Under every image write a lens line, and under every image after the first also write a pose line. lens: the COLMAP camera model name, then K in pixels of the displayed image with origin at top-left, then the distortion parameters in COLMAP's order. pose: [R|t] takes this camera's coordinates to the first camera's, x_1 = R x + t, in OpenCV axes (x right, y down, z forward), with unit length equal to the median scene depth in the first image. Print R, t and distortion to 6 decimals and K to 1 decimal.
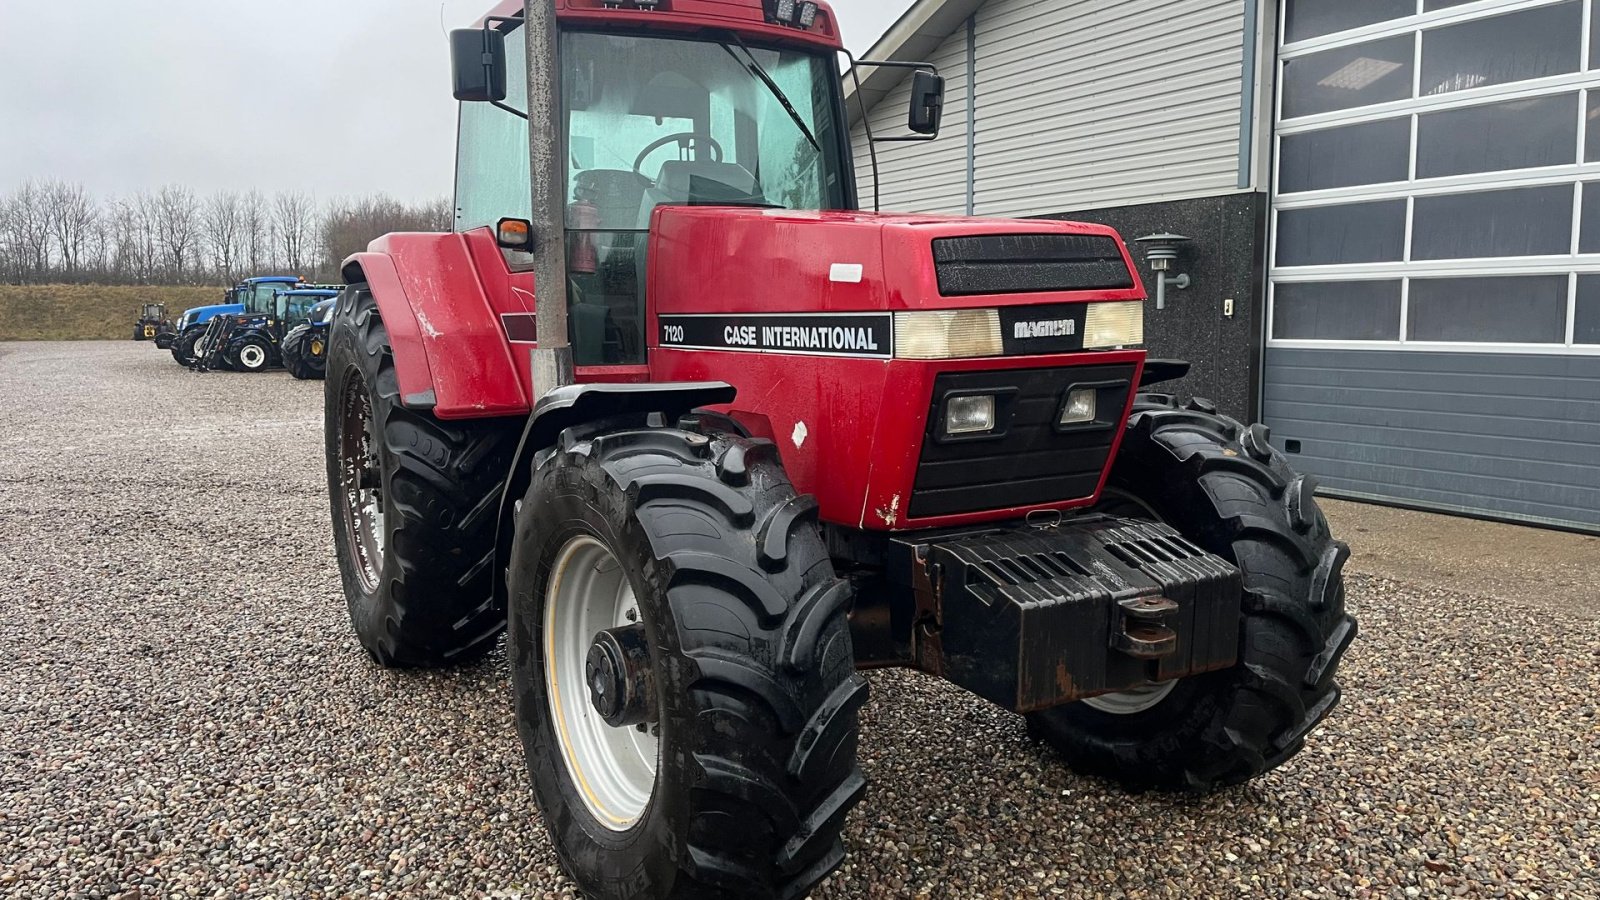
lens RADIAL K [[1209.4, 0, 804.1], [0, 1209.4, 443.4], [0, 0, 1]] dist [0.065911, -0.076905]
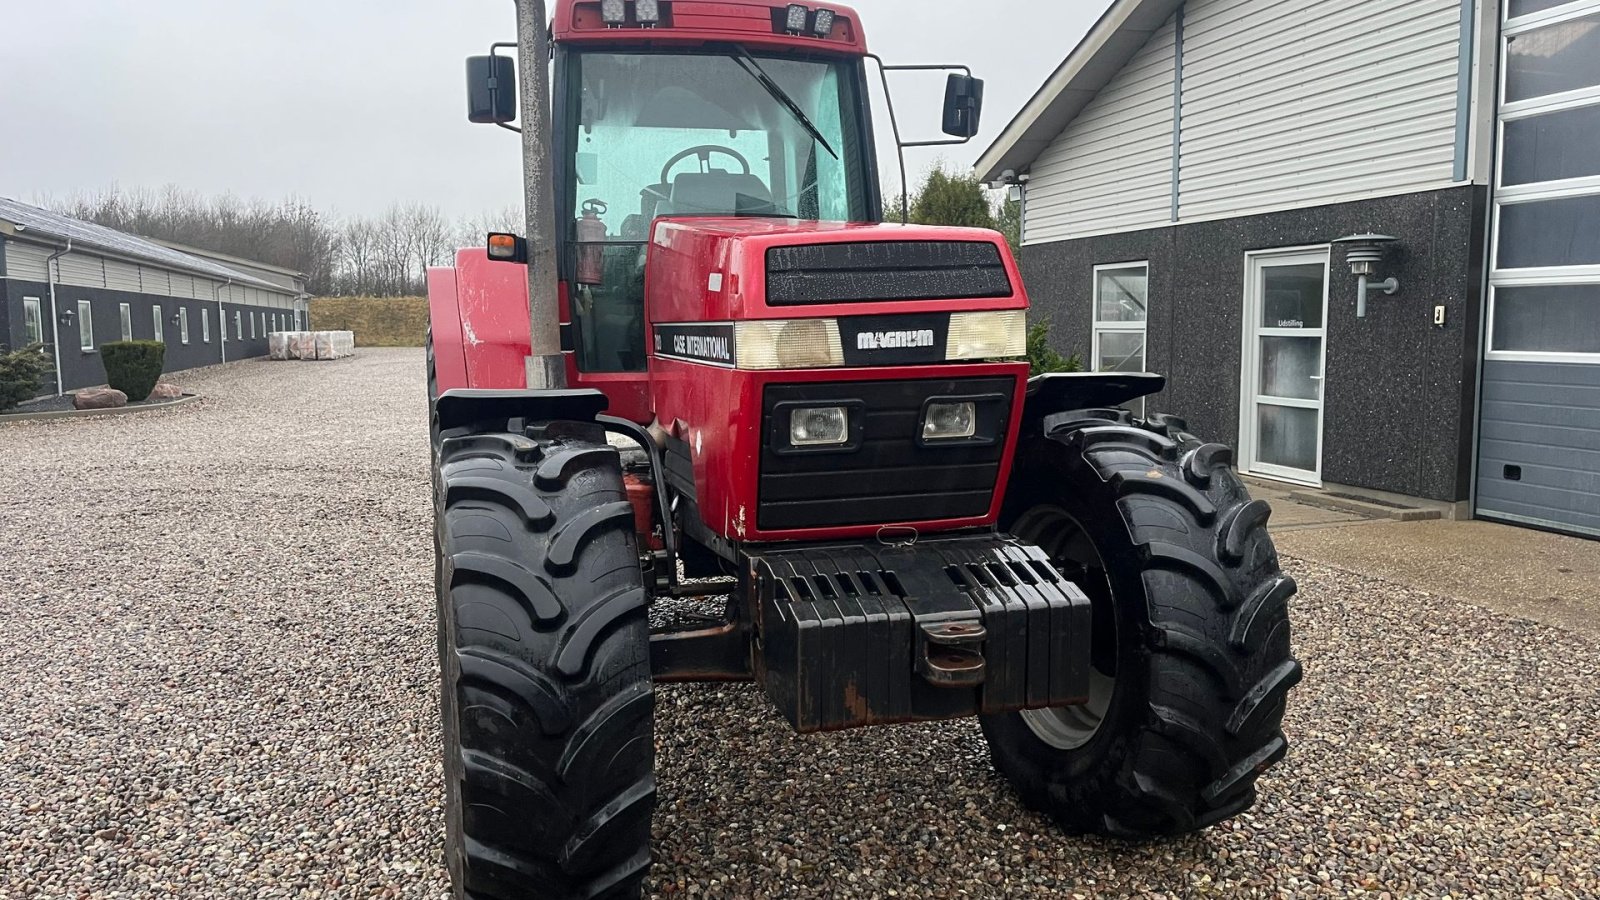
lens RADIAL K [[1209.4, 0, 800.1], [0, 1209.4, 450.4], [0, 0, 1]] dist [0.065911, -0.076905]
pose [[0.969792, 0.025800, -0.242564, 0.288993], [-0.026045, 0.999658, 0.002195, -0.005147], [0.242537, 0.004189, 0.970133, 0.039230]]
